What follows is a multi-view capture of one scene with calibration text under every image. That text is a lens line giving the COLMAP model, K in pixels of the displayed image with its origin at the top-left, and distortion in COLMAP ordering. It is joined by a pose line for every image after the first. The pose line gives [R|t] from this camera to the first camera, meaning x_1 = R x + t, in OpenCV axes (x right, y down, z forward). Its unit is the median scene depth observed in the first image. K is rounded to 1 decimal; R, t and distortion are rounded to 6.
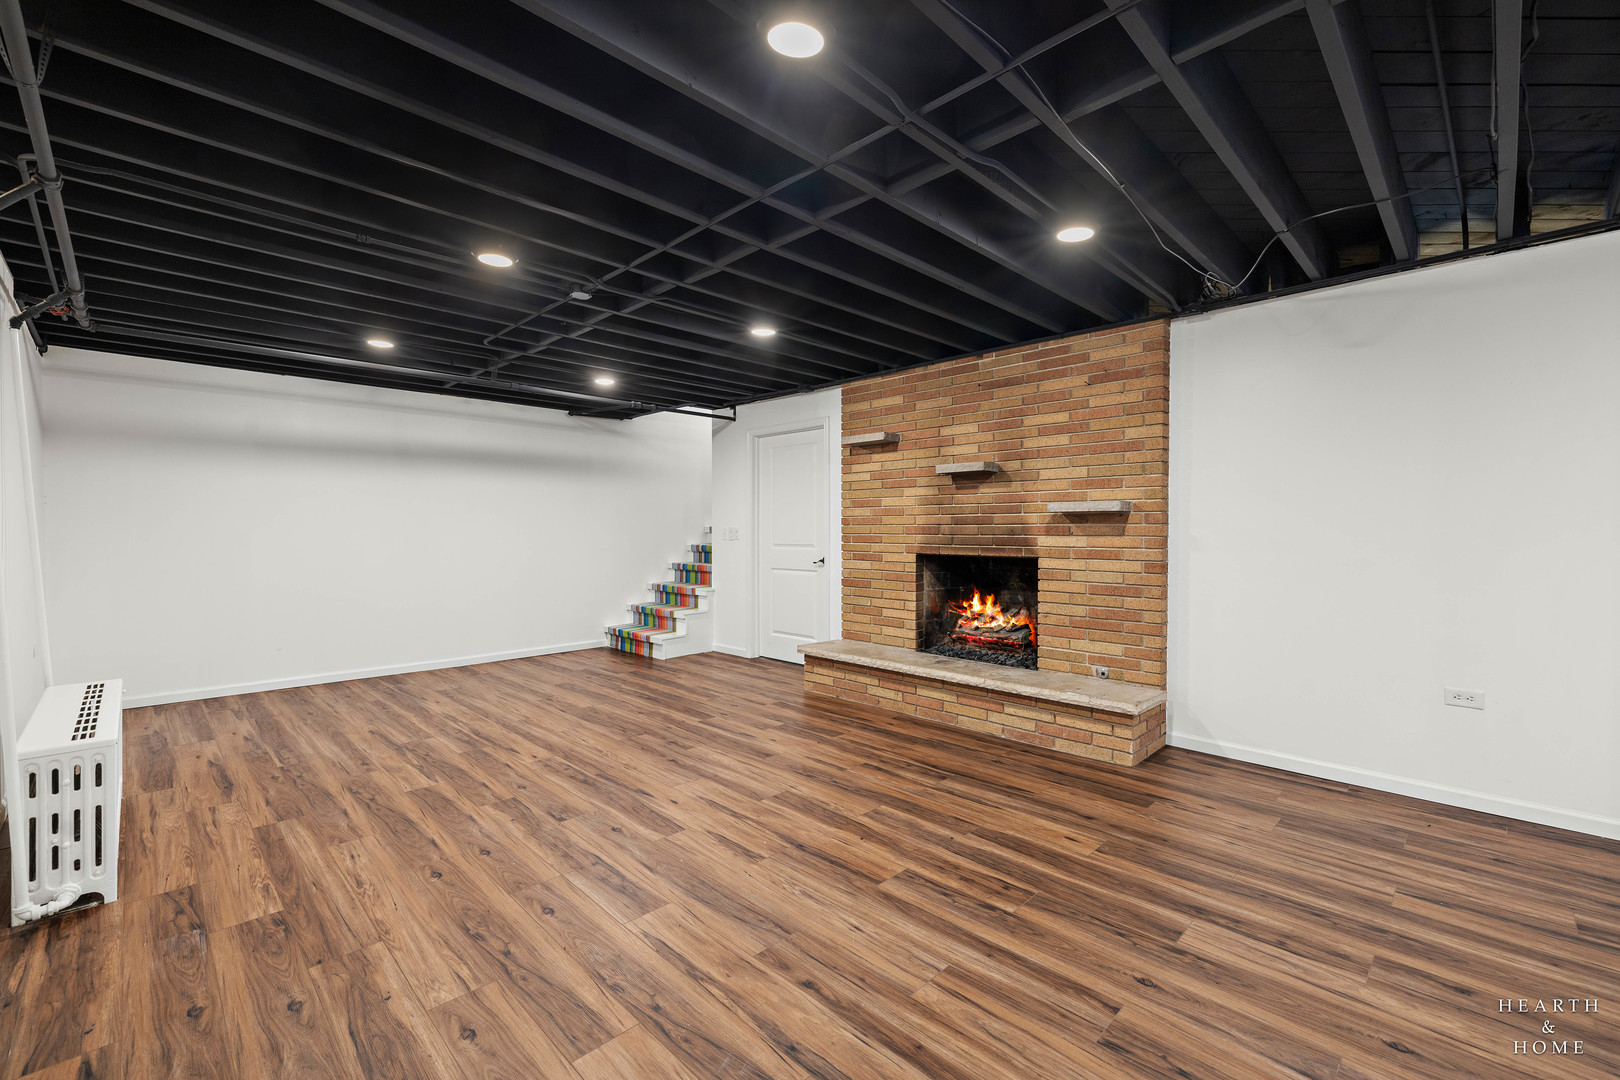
lens RADIAL K [[681.3, 0, 809.9], [0, 681.3, 538.9], [0, 0, 1]] dist [0.003509, -0.001115]
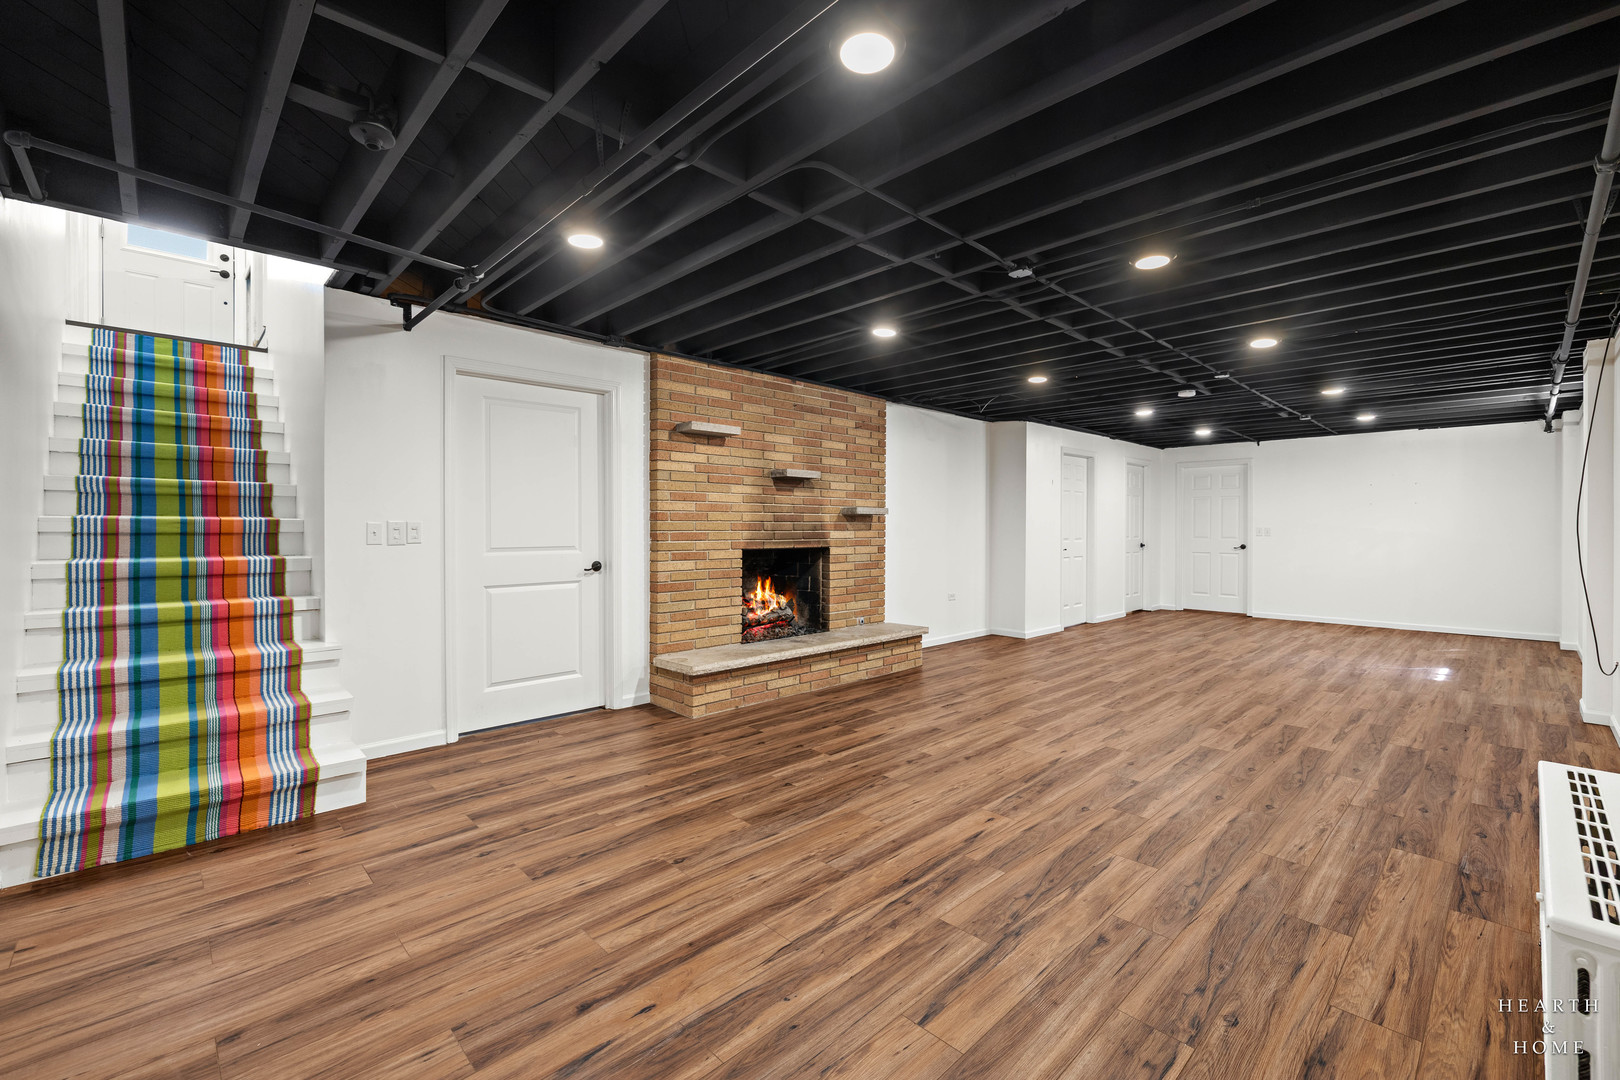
lens RADIAL K [[681.3, 0, 809.5], [0, 681.3, 528.2], [0, 0, 1]] dist [0.003509, -0.001115]
pose [[0.017931, -0.003035, 0.999835, -1.033115], [0.010888, 0.999937, 0.002840, -0.014211], [-0.999780, 0.010836, 0.017962, 1.038465]]
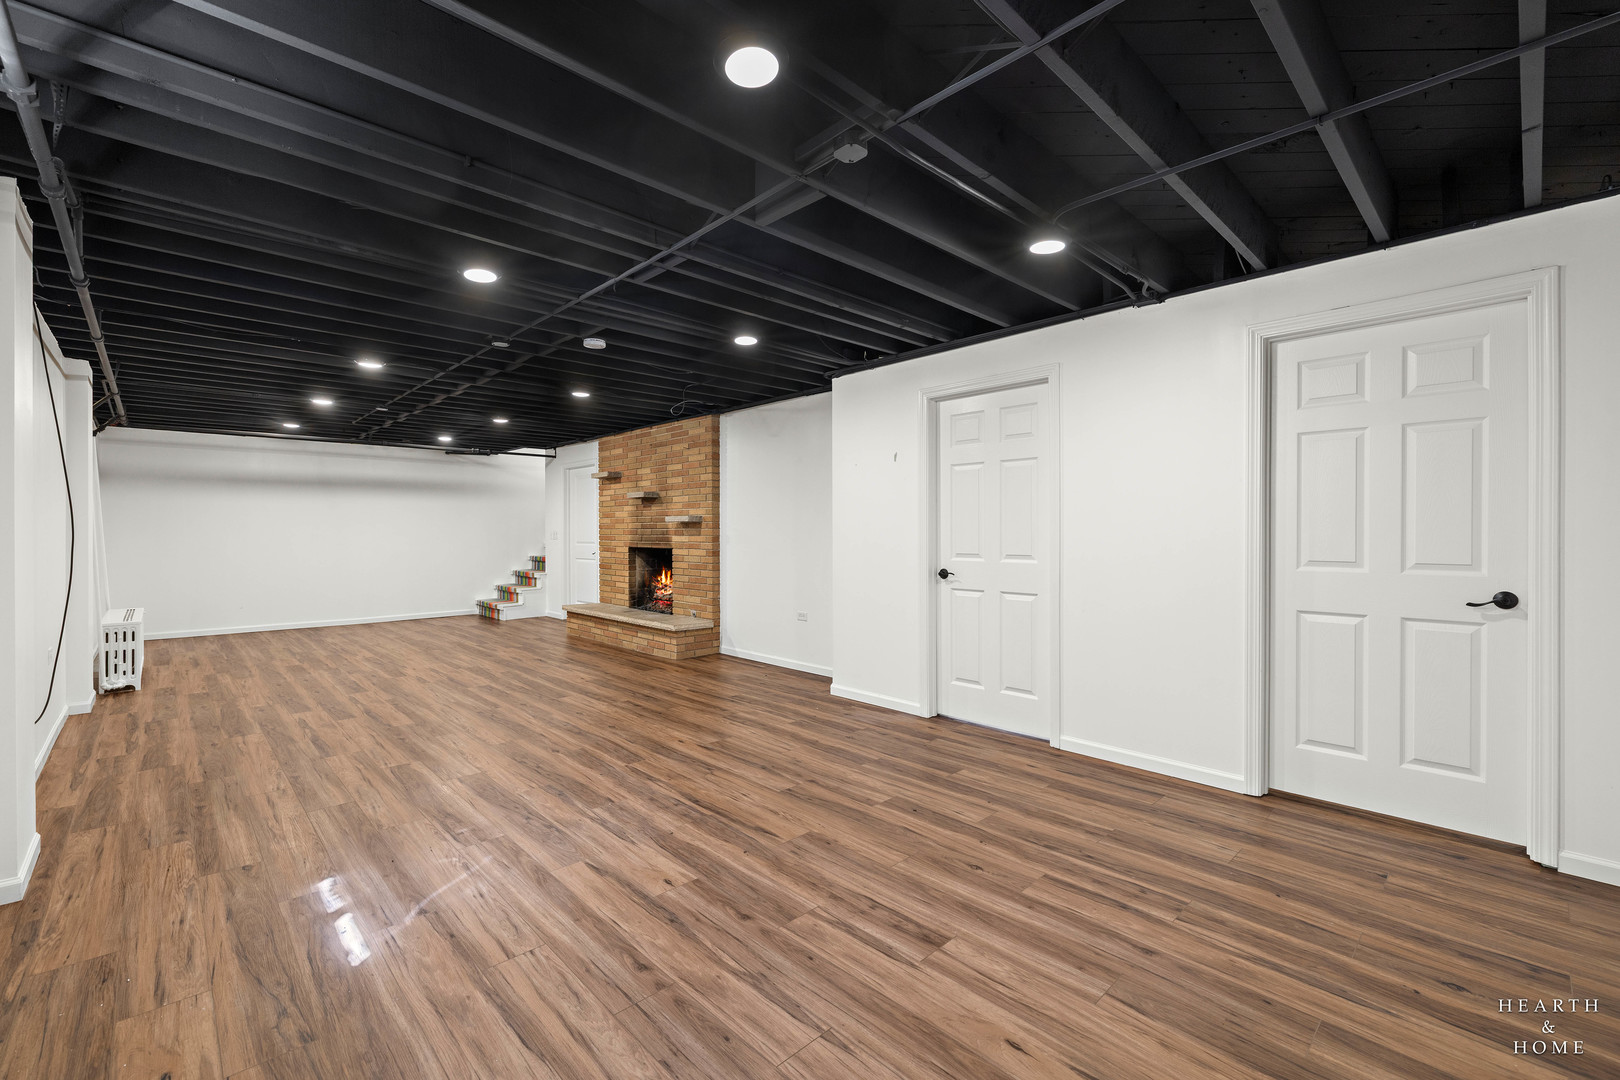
lens RADIAL K [[681.3, 0, 806.7], [0, 681.3, 536.1], [0, 0, 1]] dist [0.003509, -0.001115]
pose [[0.999761, -0.002491, -0.021697, 0.722727], [0.002356, 0.999978, -0.006243, 0.008520], [0.021712, 0.006190, 0.999745, -0.708502]]
